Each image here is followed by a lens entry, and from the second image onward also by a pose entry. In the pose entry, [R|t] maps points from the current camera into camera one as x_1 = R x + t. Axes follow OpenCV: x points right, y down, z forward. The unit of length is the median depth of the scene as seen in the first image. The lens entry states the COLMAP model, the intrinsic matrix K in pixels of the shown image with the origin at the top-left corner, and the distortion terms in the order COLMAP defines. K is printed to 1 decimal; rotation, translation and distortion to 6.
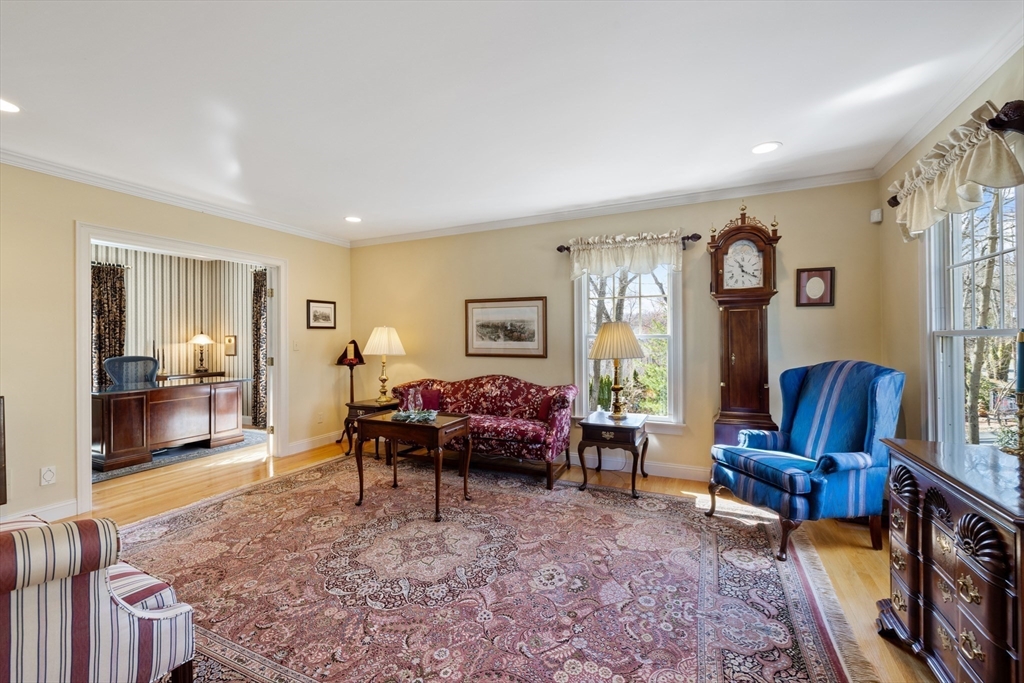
lens RADIAL K [[430.0, 0, 499.2], [0, 430.0, 335.4], [0, 0, 1]] dist [0.000340, -0.000151]
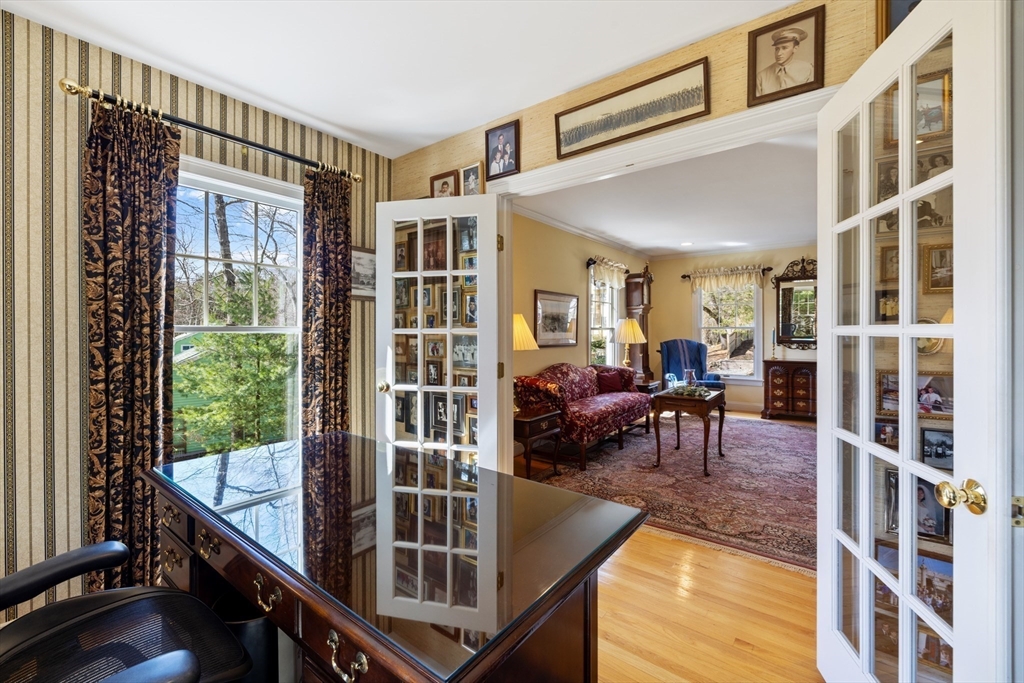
lens RADIAL K [[437.4, 0, 505.4], [0, 437.4, 332.4], [0, 0, 1]] dist [-0.000547, 0.000195]
pose [[0.196154, -0.000908, 0.980573, -1.176359], [-0.004065, 0.999990, 0.001739, 0.013573], [-0.980565, -0.004327, 0.196148, 0.978729]]
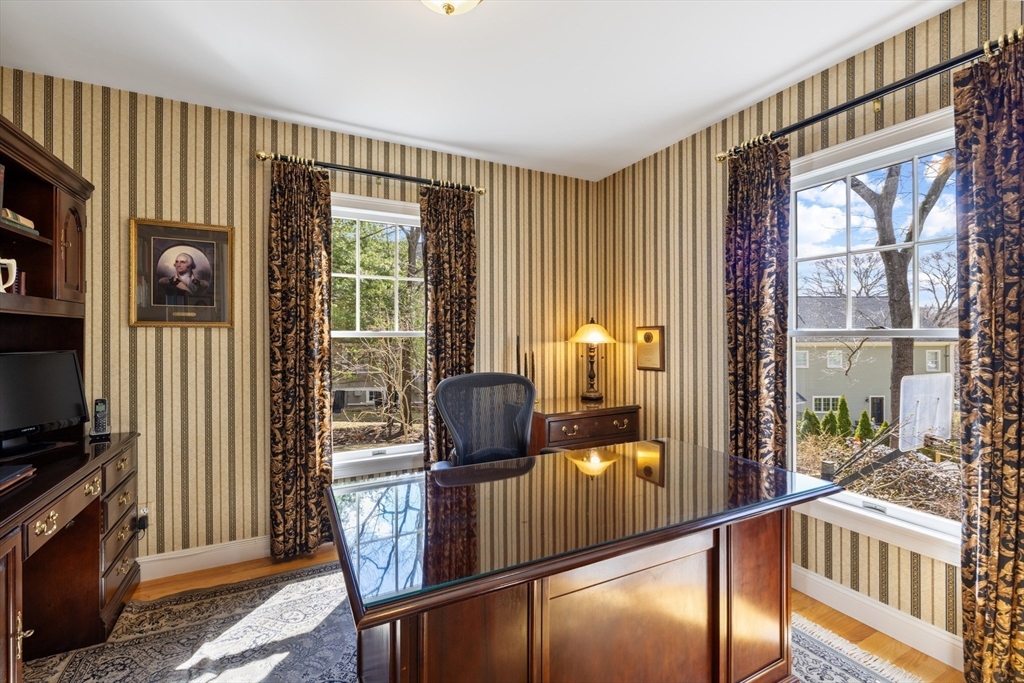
lens RADIAL K [[437.4, 0, 505.4], [0, 437.4, 332.4], [0, 0, 1]] dist [-0.000547, 0.000195]
pose [[0.796531, -0.000207, -0.604598, -0.731794], [0.000939, 0.999999, 0.000895, 0.010173], [0.604597, -0.001280, 0.796530, 0.842574]]
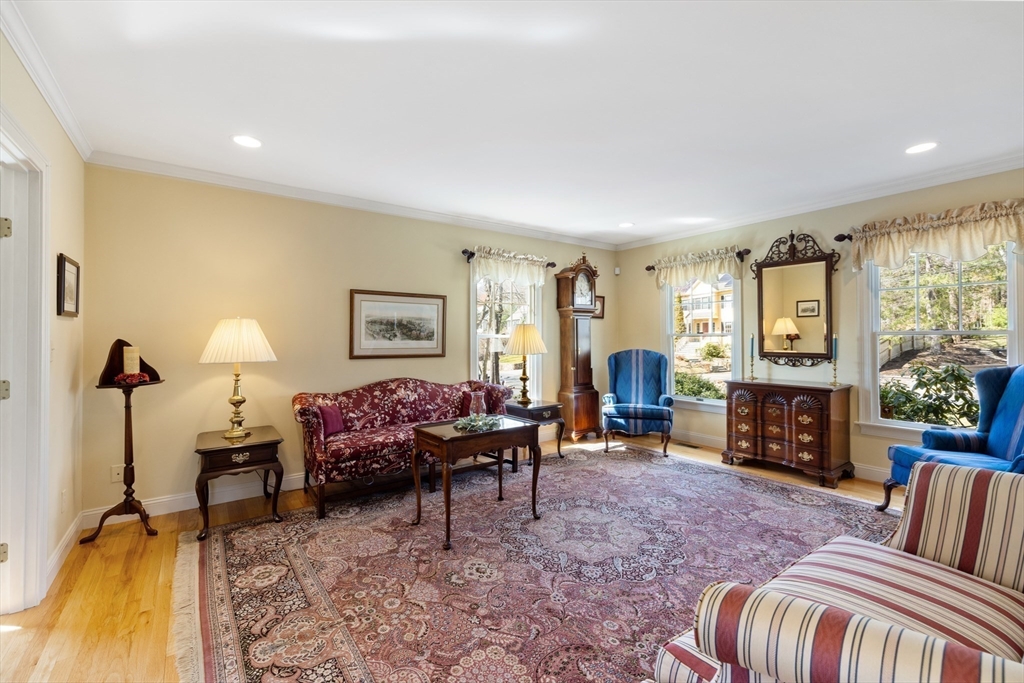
lens RADIAL K [[437.4, 0, 505.4], [0, 437.4, 332.4], [0, 0, 1]] dist [-0.000547, 0.000195]
pose [[0.471575, 0.014029, 0.881714, -0.742495], [-0.004883, 0.999900, -0.013298, 0.008790], [-0.881812, 0.001966, 0.471596, 0.401021]]
